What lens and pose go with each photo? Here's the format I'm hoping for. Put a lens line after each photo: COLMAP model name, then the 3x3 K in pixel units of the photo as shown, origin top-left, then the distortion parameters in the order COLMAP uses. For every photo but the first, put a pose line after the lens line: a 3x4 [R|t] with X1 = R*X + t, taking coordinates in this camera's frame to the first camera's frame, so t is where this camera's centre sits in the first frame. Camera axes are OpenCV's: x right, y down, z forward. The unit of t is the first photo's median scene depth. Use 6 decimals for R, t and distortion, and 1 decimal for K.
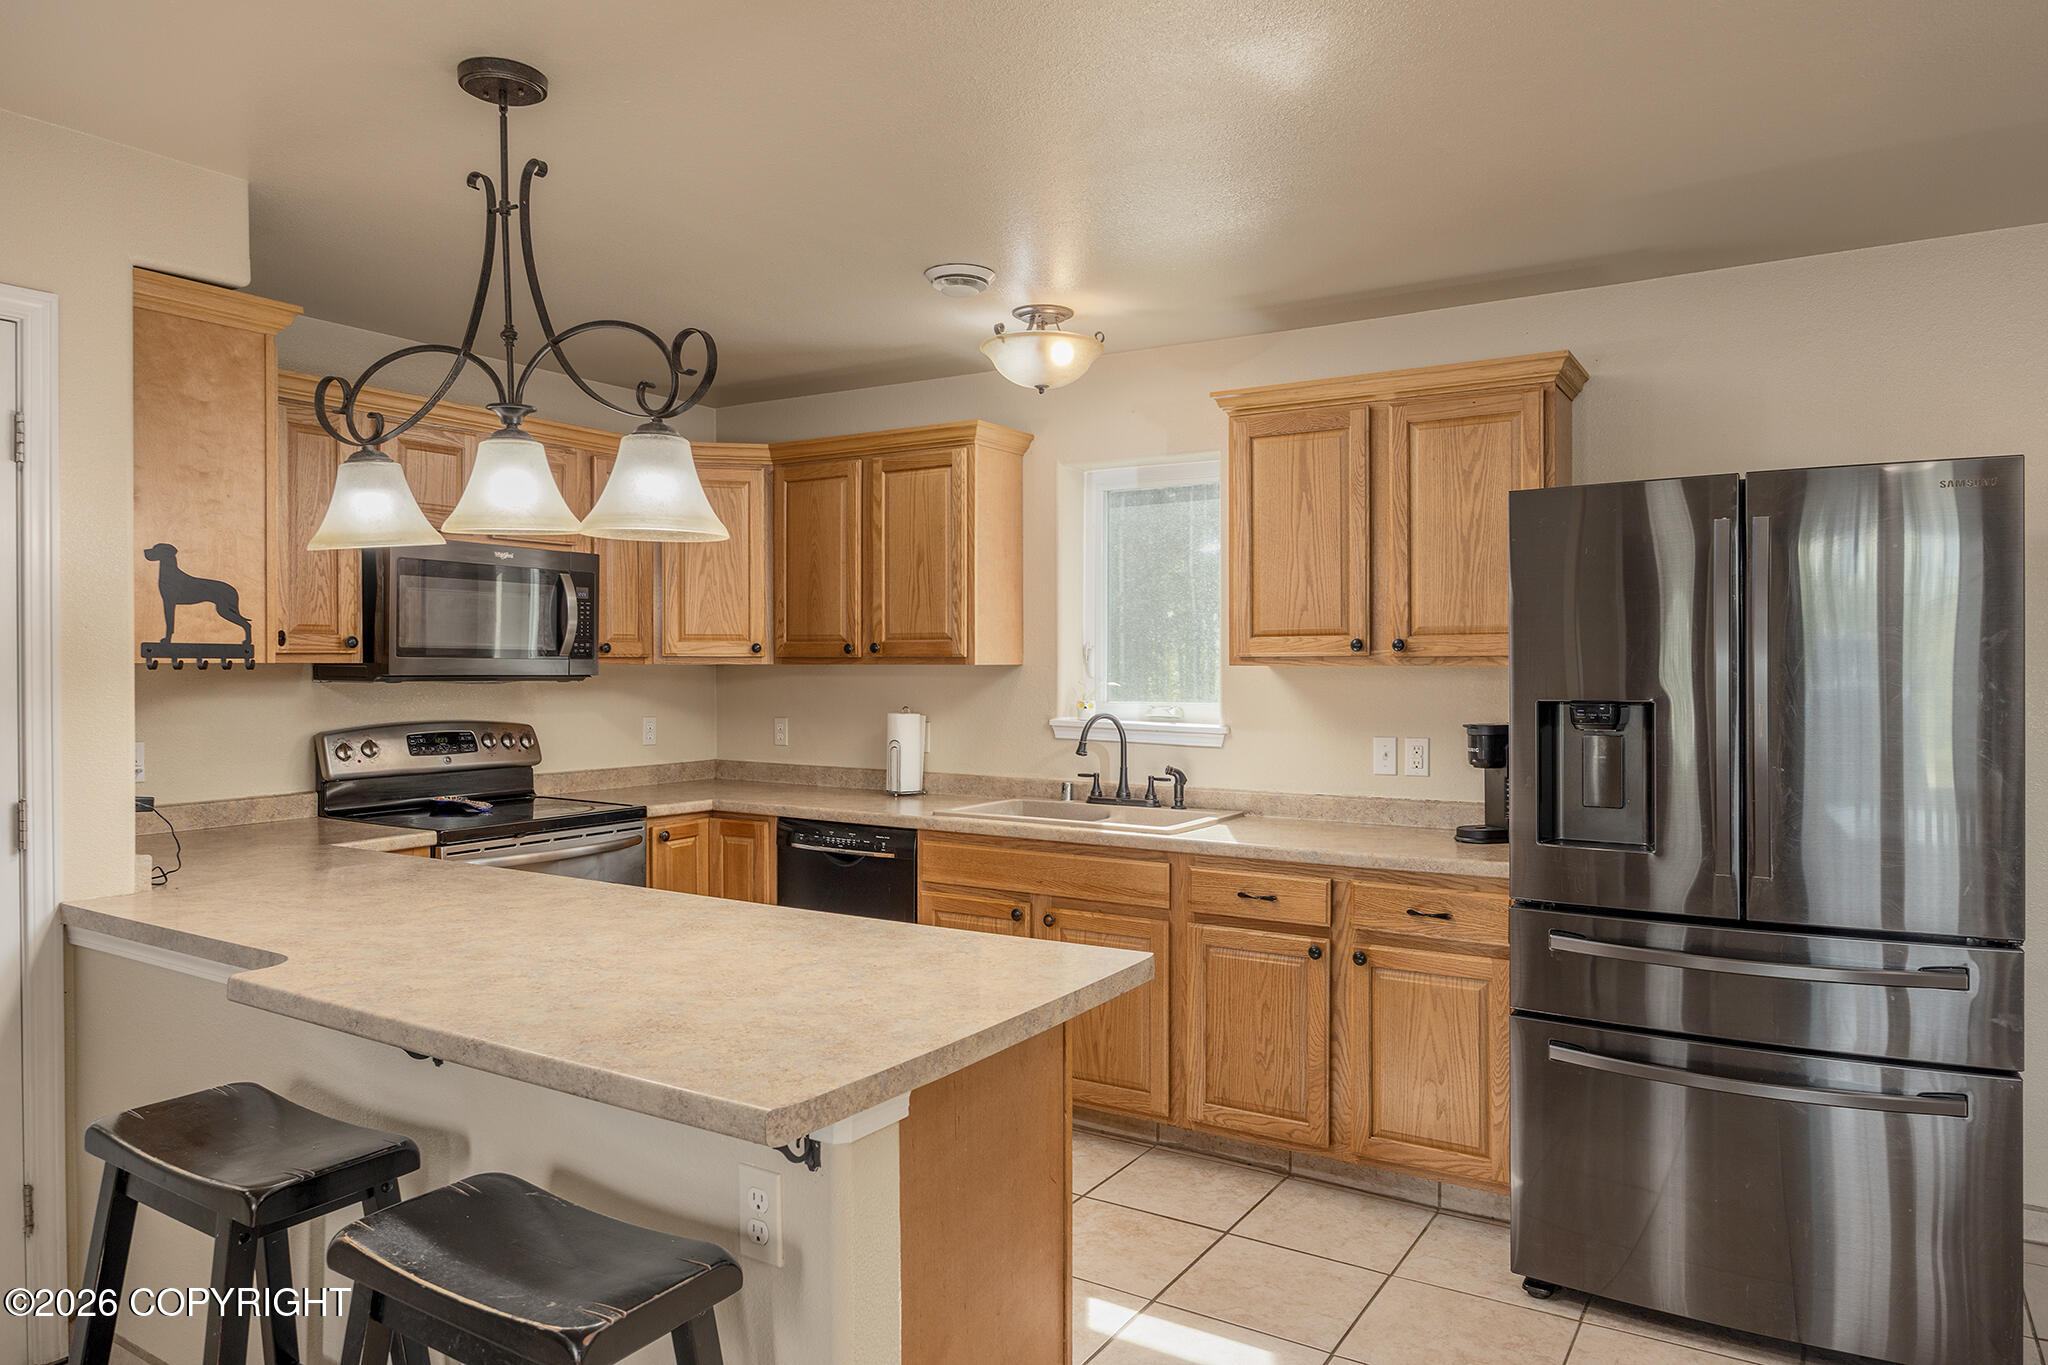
lens RADIAL K [[1305.9, 0, 1024.0], [0, 1305.9, 682.5], [0, 0, 1]] dist [-0.006666, -0.000105]
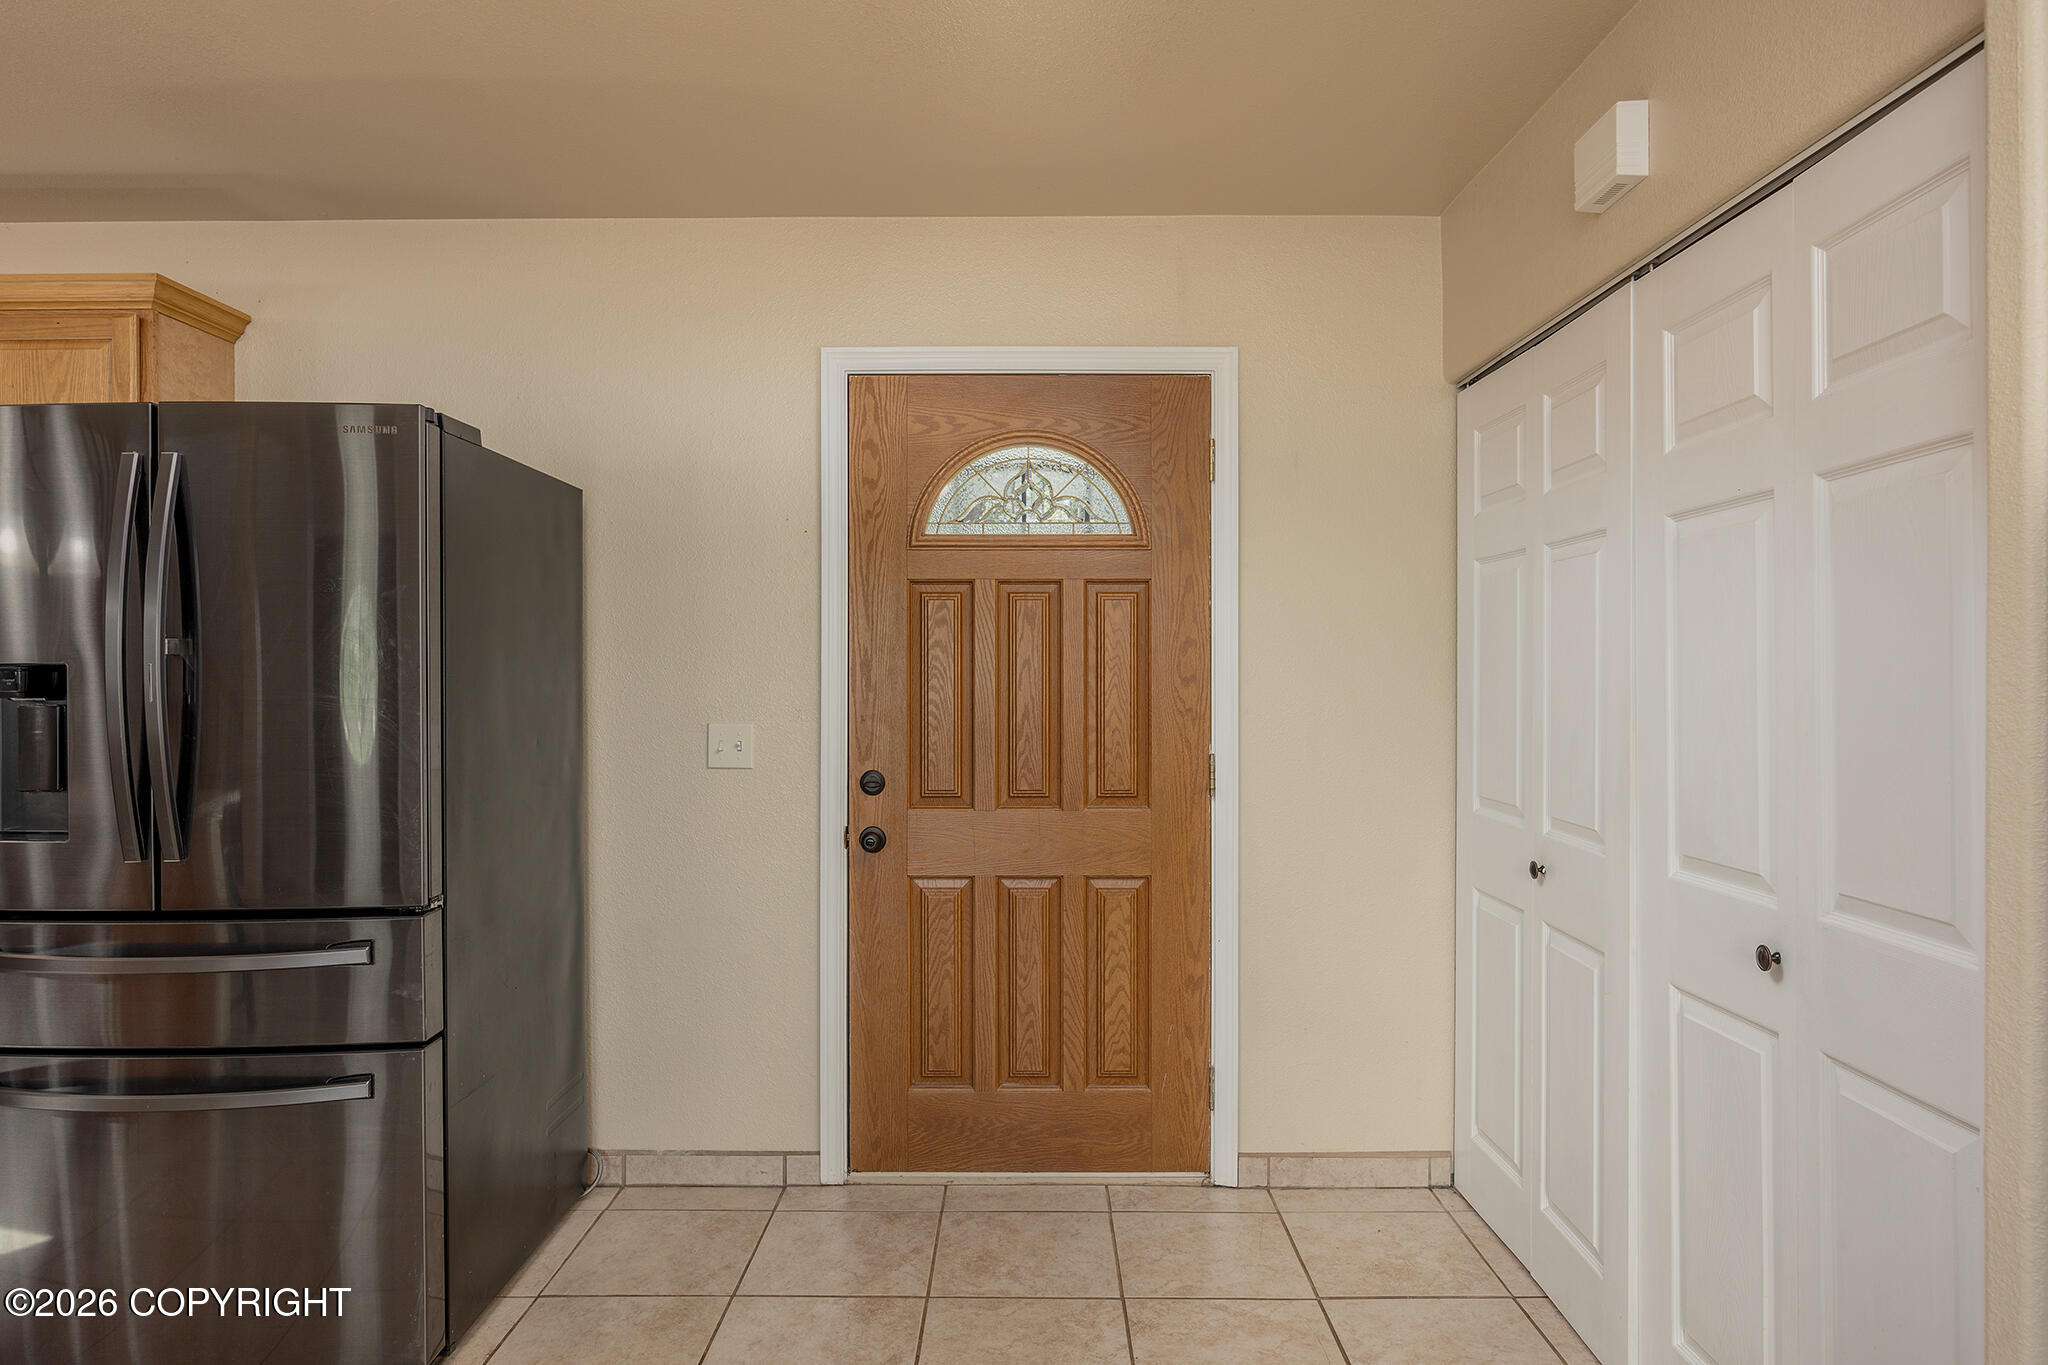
lens RADIAL K [[1232.7, 0, 1024.7], [0, 1232.7, 674.1], [0, 0, 1]] dist [-0.004780, -0.001322]
pose [[0.848093, -0.001358, 0.529845, 0.409094], [0.007434, 0.999929, -0.009337, 0.023550], [-0.529795, 0.011858, 0.848043, -0.007805]]
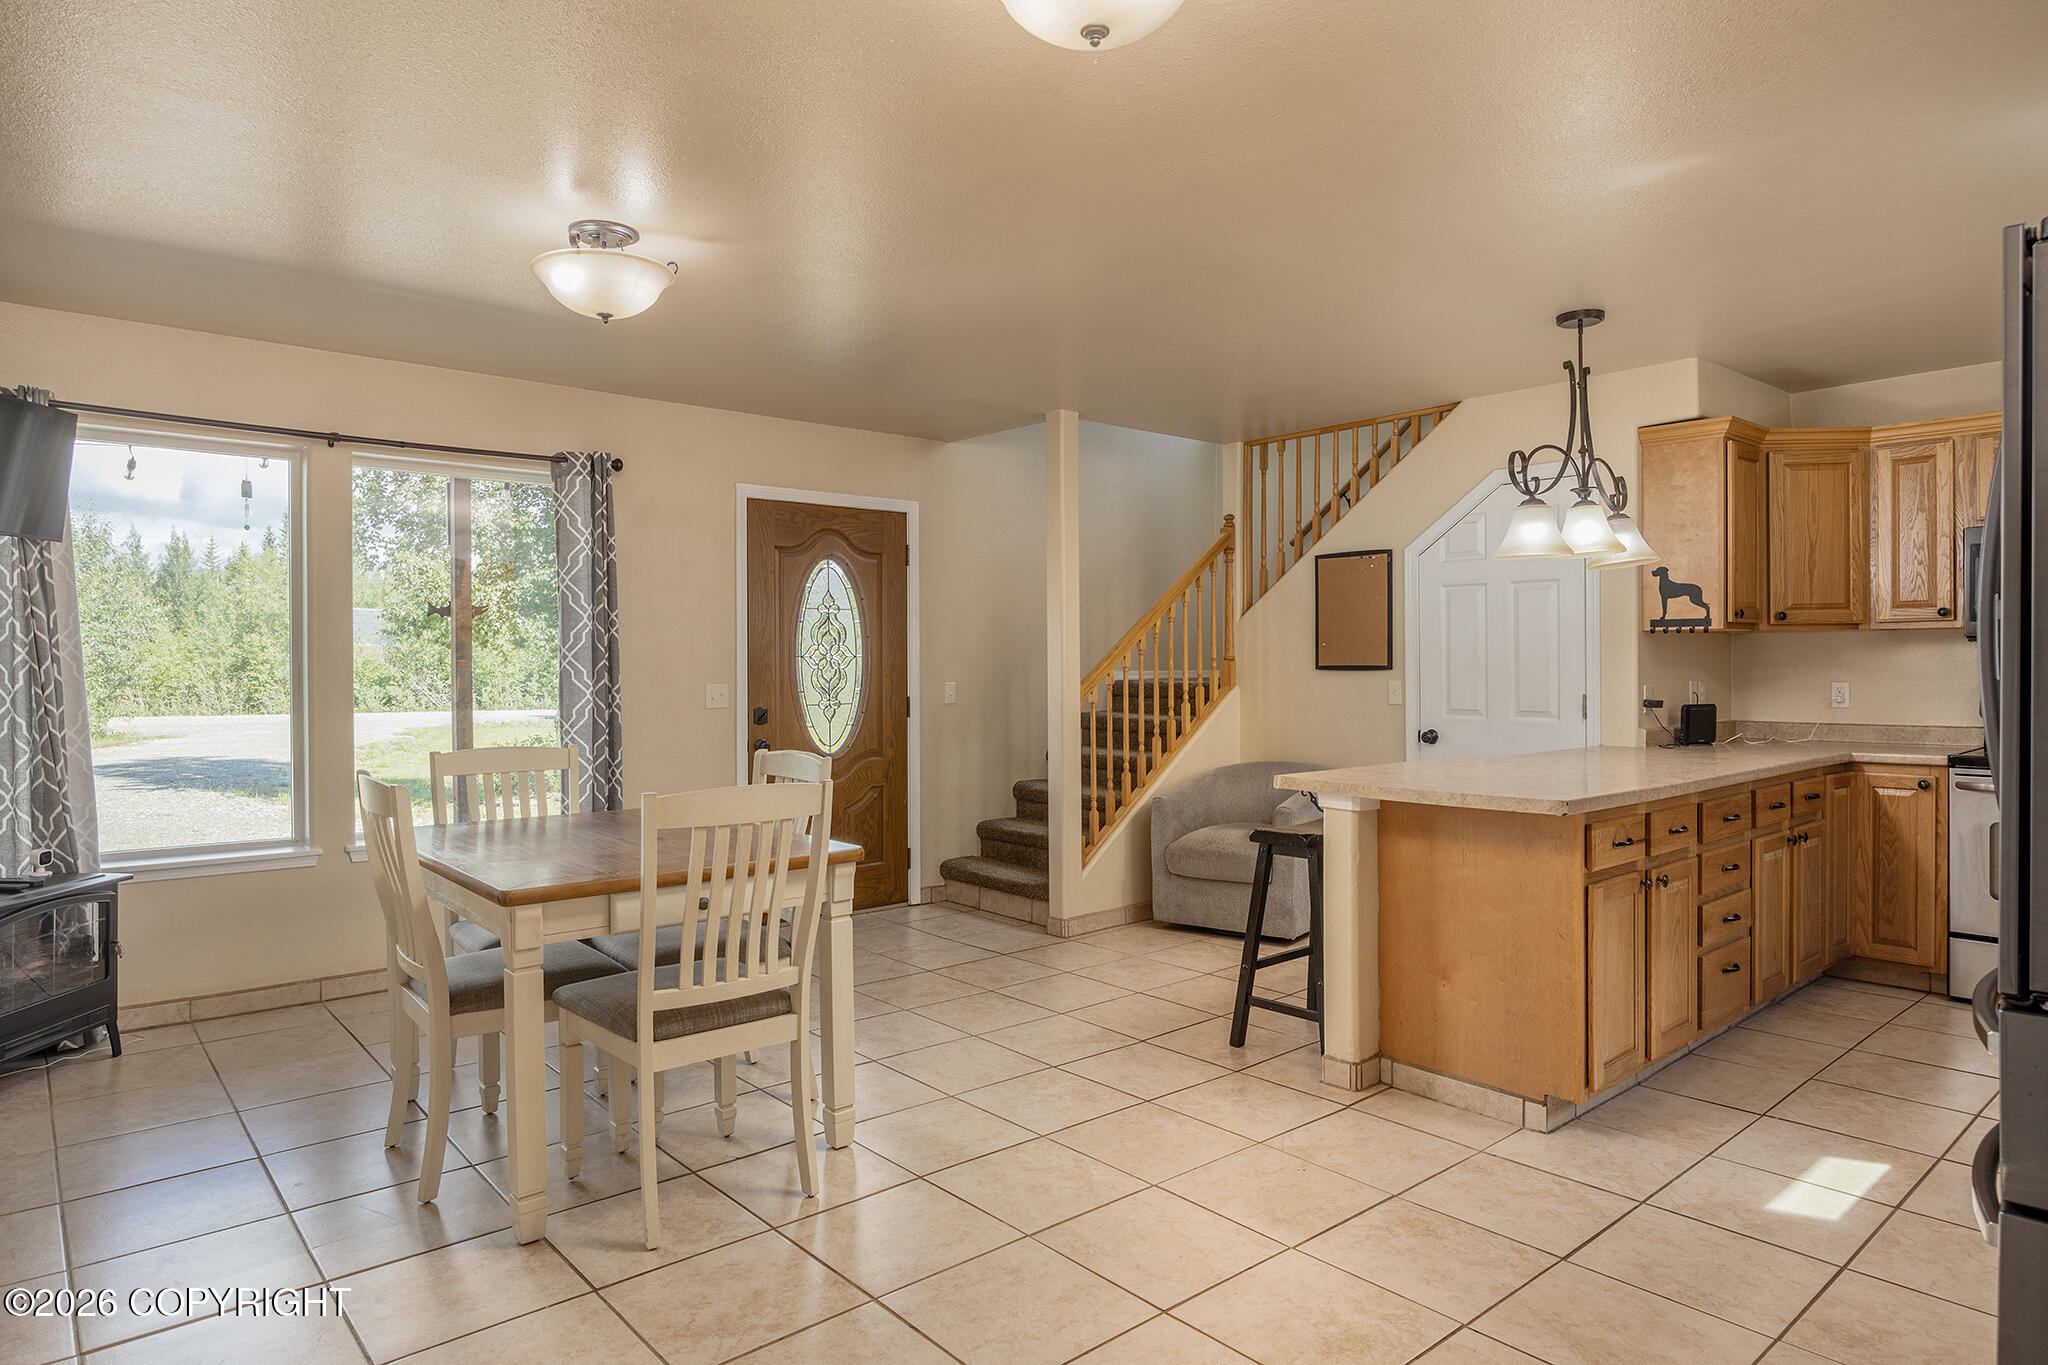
lens RADIAL K [[1200.5, 0, 1019.2], [0, 1200.5, 675.3], [0, 0, 1]] dist [-0.006157, 0.001648]
pose [[-0.293512, 0.009722, -0.955906, 0.910906], [-0.009296, 0.999872, 0.013024, 0.026148], [0.955910, 0.012709, -0.293384, 0.442451]]
